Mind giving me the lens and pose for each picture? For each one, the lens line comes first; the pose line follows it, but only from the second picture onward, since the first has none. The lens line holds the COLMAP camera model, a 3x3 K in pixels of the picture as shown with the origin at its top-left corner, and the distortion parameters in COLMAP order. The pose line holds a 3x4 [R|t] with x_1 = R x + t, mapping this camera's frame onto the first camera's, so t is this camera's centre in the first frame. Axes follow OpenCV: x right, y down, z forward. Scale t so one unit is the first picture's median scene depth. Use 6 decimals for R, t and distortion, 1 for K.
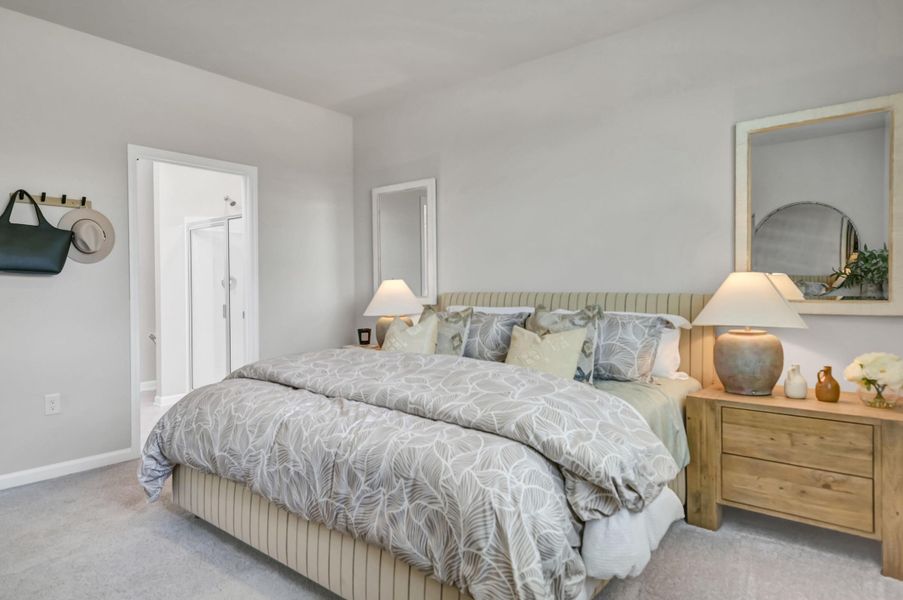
lens RADIAL K [[535.5, 0, 451.5], [0, 535.5, 300.0], [0, 0, 1]] dist [0.003392, 0.000220]
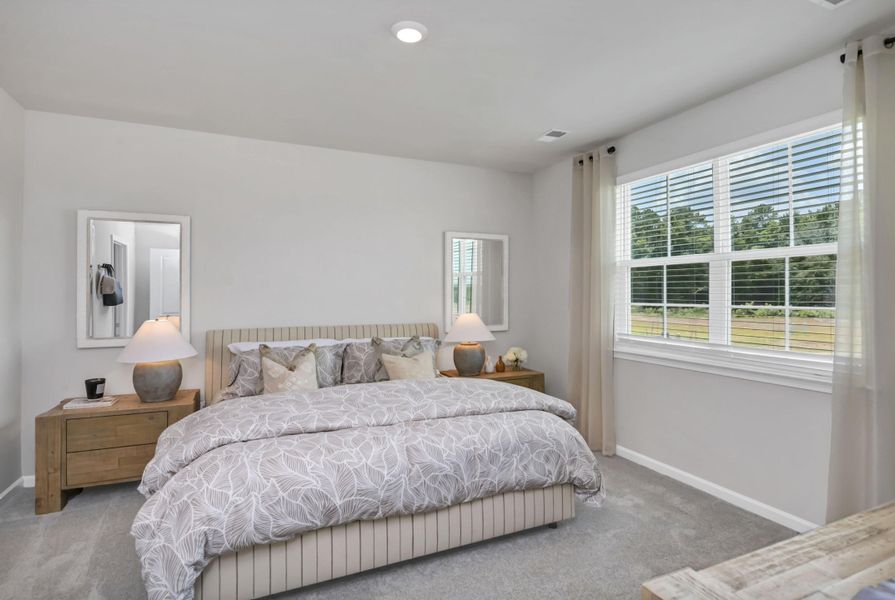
lens RADIAL K [[470.4, 0, 447.8], [0, 470.4, 278.5], [0, 0, 1]] dist [0.001467, -0.000975]
pose [[0.441349, 0.028237, 0.896891, -1.210486], [0.022990, 0.998821, -0.042759, -0.124383], [-0.897041, 0.039491, 0.440179, 0.359474]]
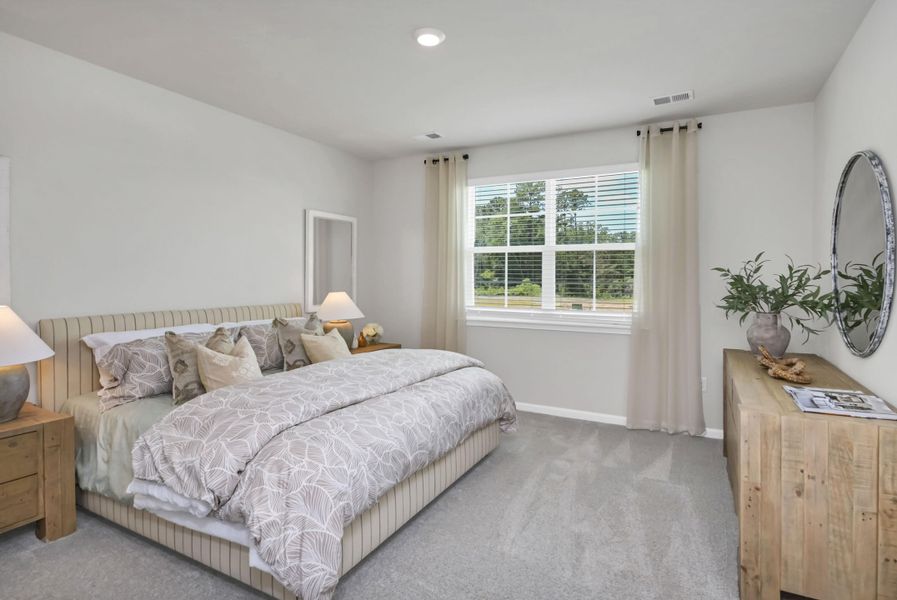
lens RADIAL K [[475.7, 0, 450.0], [0, 475.7, 274.5], [0, 0, 1]] dist [-0.001816, -0.000882]
pose [[-0.205217, 0.005478, 0.978701, -1.500558], [0.020369, 0.999792, -0.001325, -0.123932], [-0.978504, 0.019663, -0.205286, 1.121975]]
